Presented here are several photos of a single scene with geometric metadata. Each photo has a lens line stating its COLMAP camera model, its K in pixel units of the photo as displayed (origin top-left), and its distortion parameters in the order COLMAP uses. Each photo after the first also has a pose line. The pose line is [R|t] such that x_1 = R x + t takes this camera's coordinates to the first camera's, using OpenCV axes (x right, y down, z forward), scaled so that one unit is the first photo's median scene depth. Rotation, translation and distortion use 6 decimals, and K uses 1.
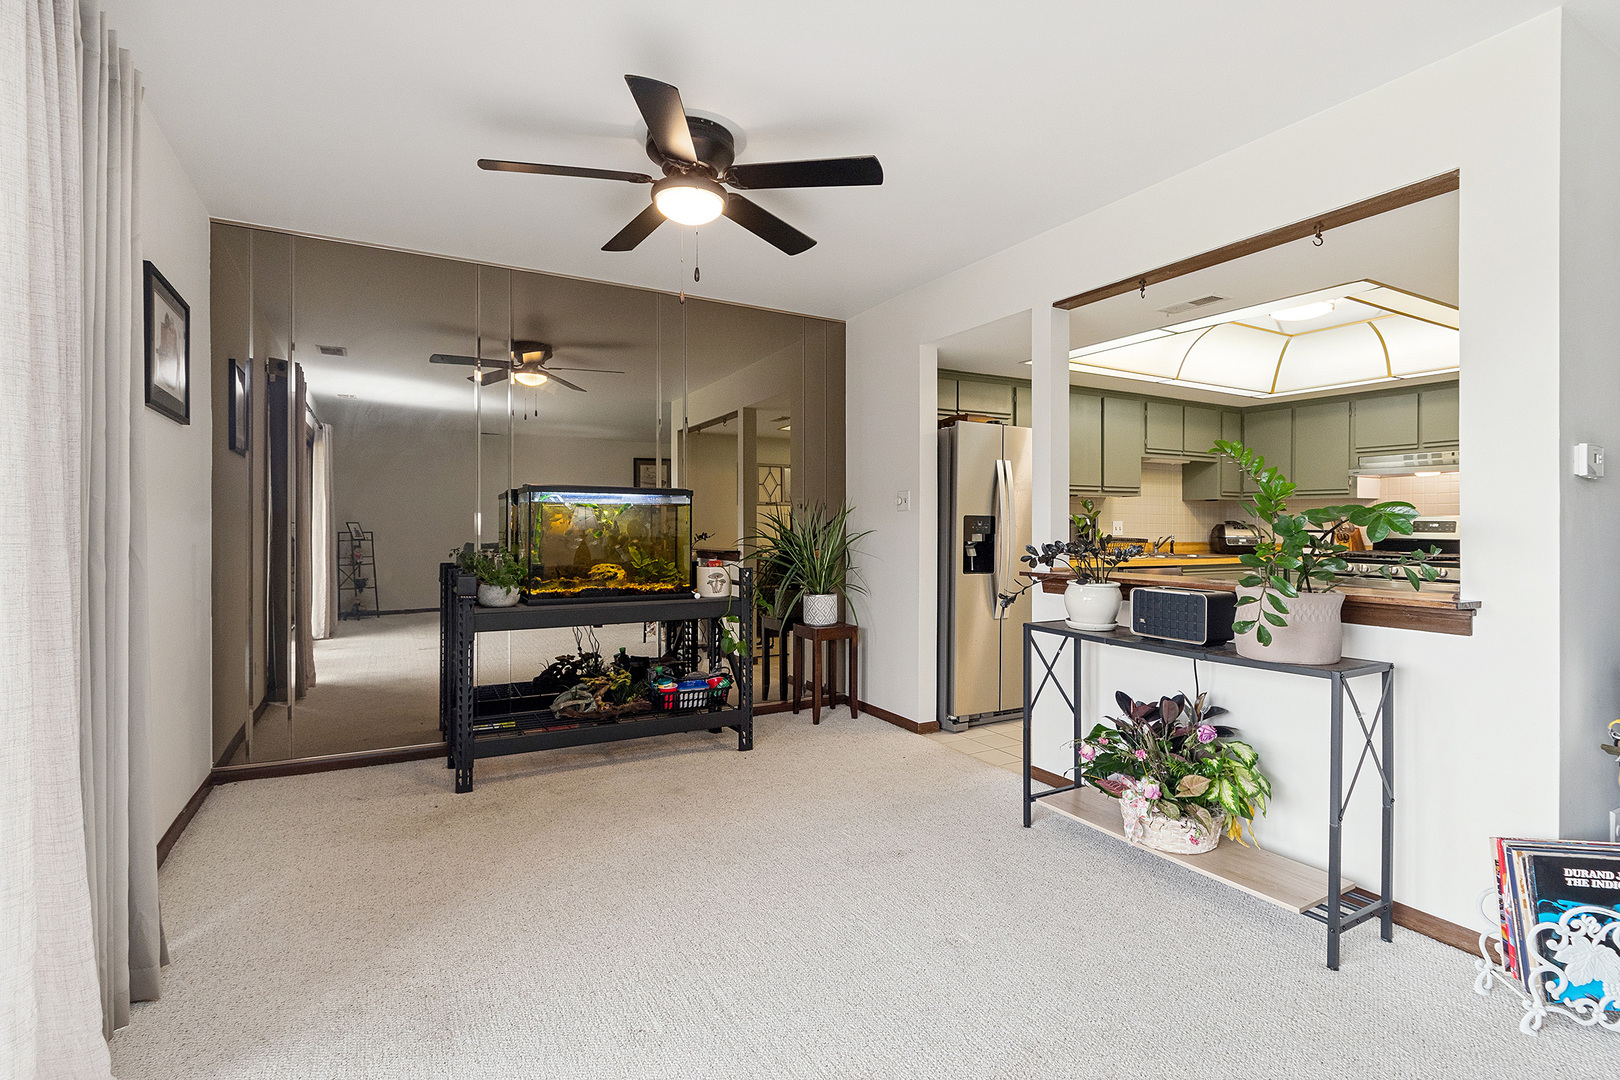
lens RADIAL K [[751.4, 0, 811.2], [0, 751.4, 529.8], [0, 0, 1]] dist [-0.002748, -0.000199]
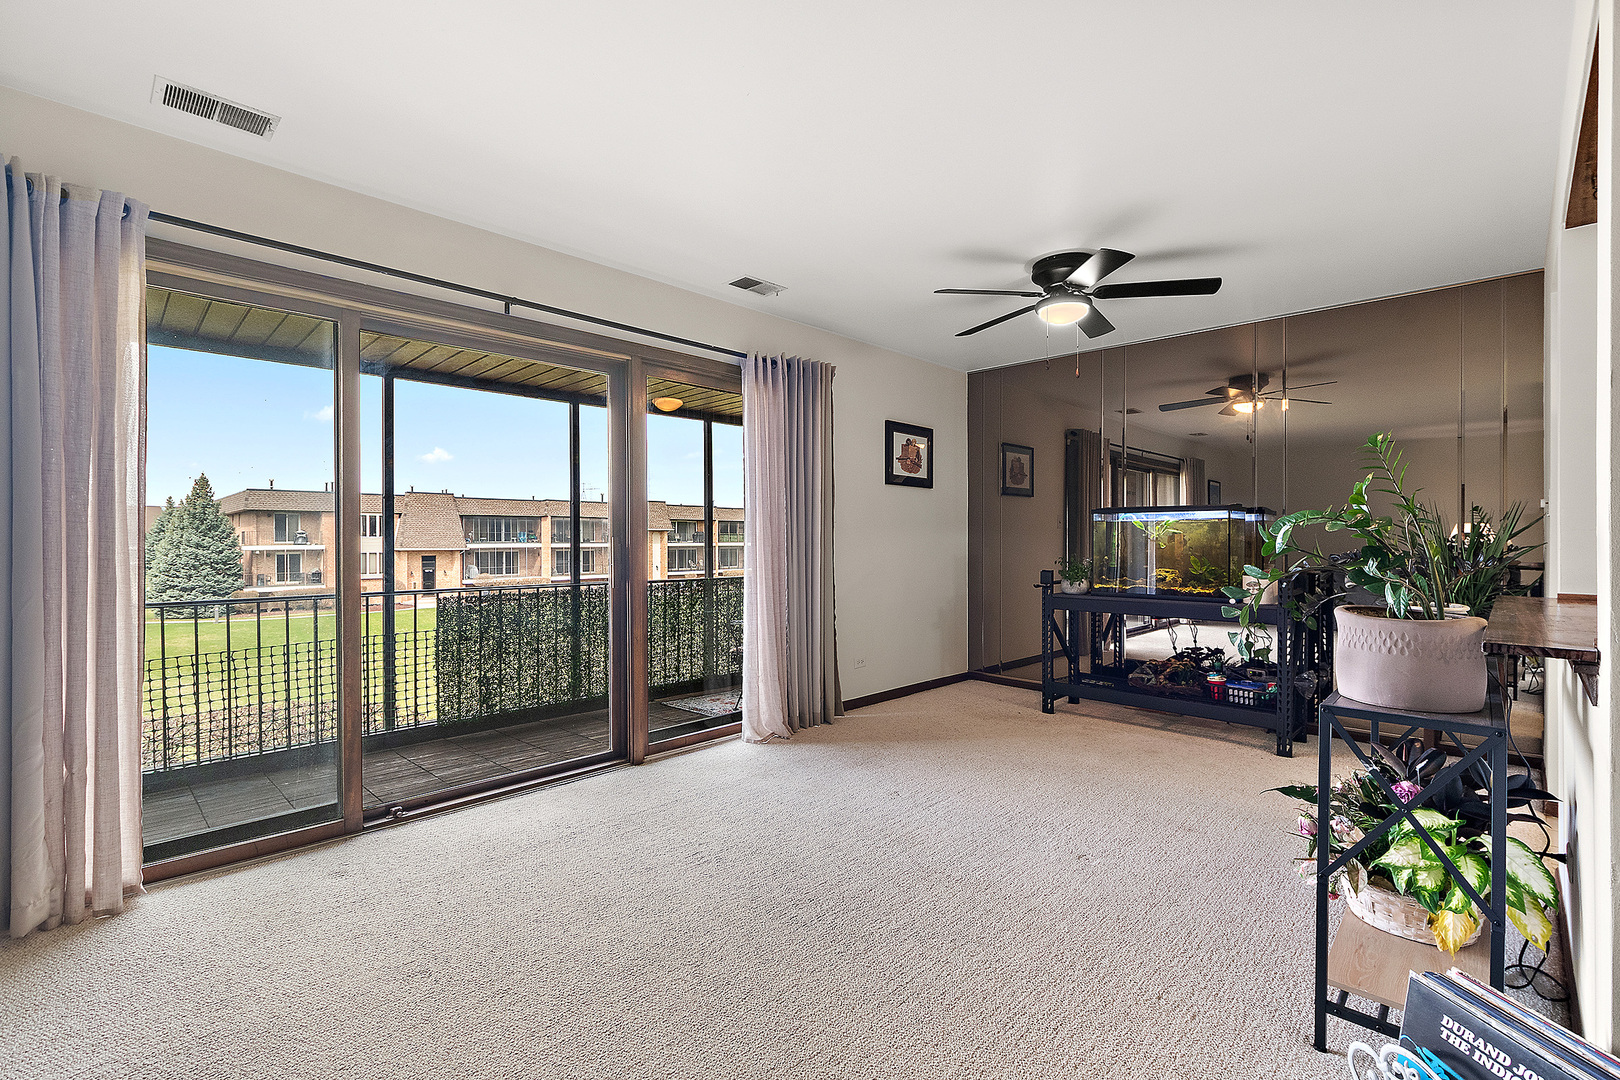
lens RADIAL K [[729.3, 0, 819.4], [0, 729.3, 537.4], [0, 0, 1]] dist [-0.002079, -0.000630]
pose [[0.300178, -0.001778, -0.953882, 1.327751], [-0.002221, 0.999994, -0.002563, -0.003275], [0.953881, 0.002888, 0.300172, 0.191232]]
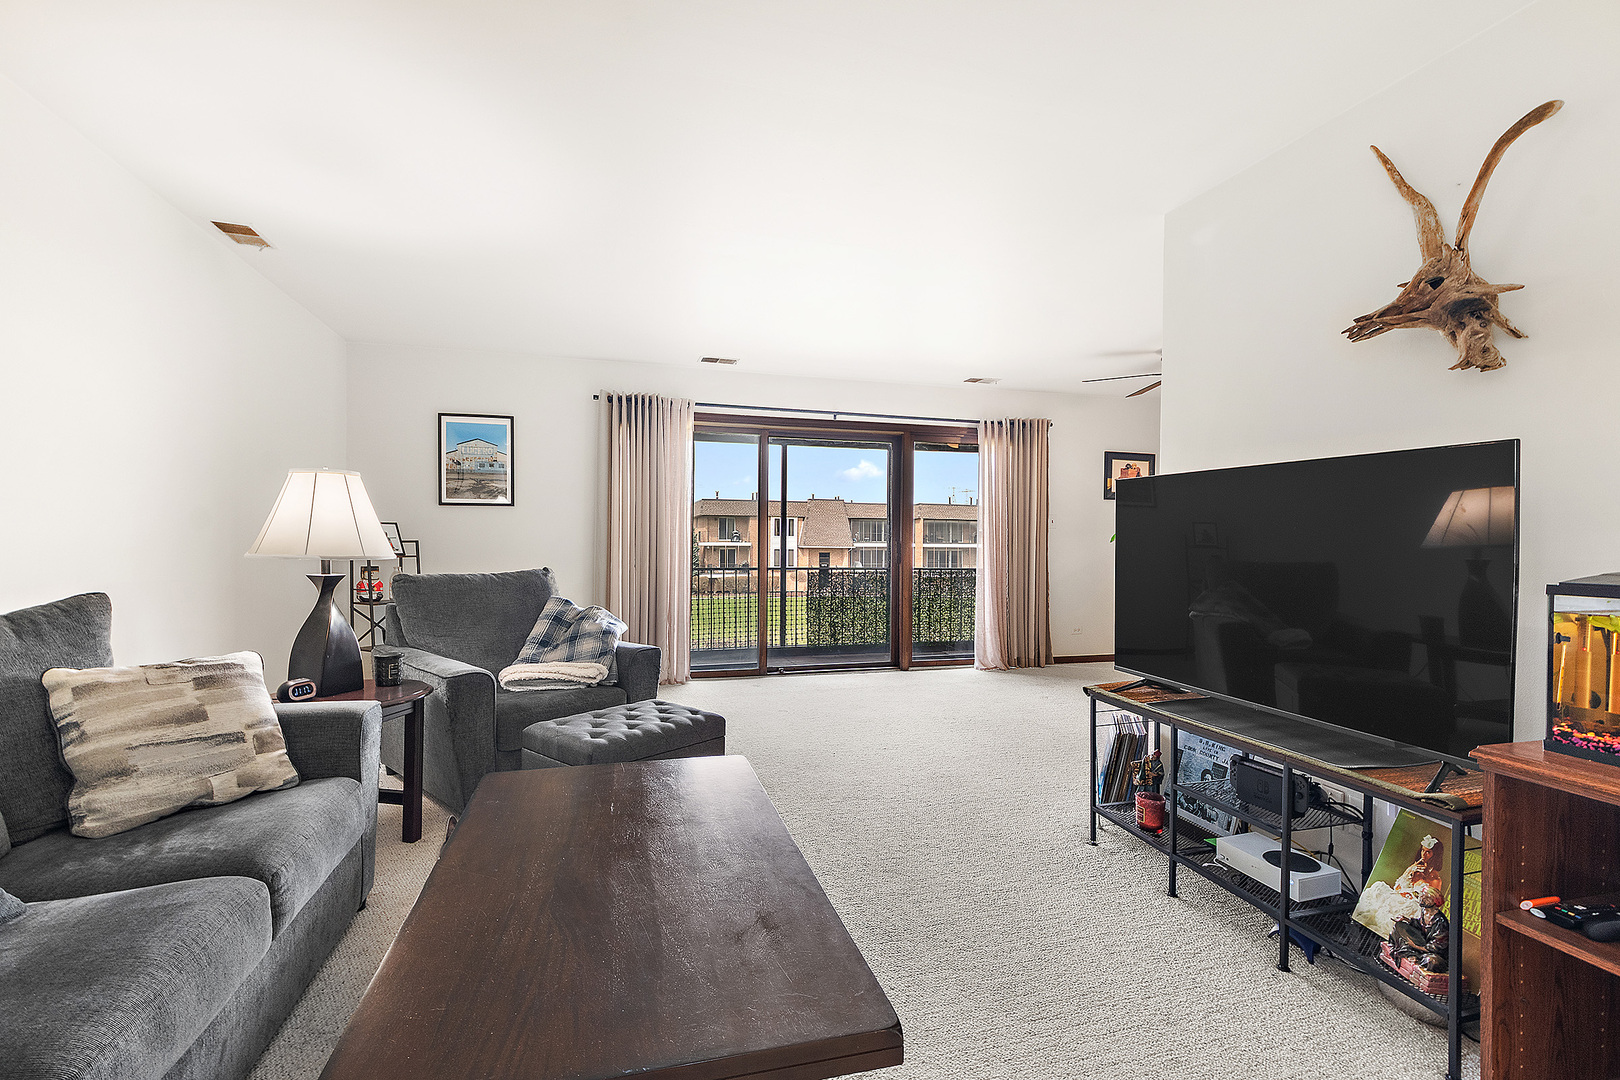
lens RADIAL K [[729.3, 0, 801.4], [0, 729.3, 543.5], [0, 0, 1]] dist [-0.002079, -0.000630]
pose [[-0.221071, 0.004813, -0.975246, 2.451921], [-0.012699, 0.999889, 0.007813, -0.001114], [0.975175, 0.014112, -0.220986, 0.519163]]
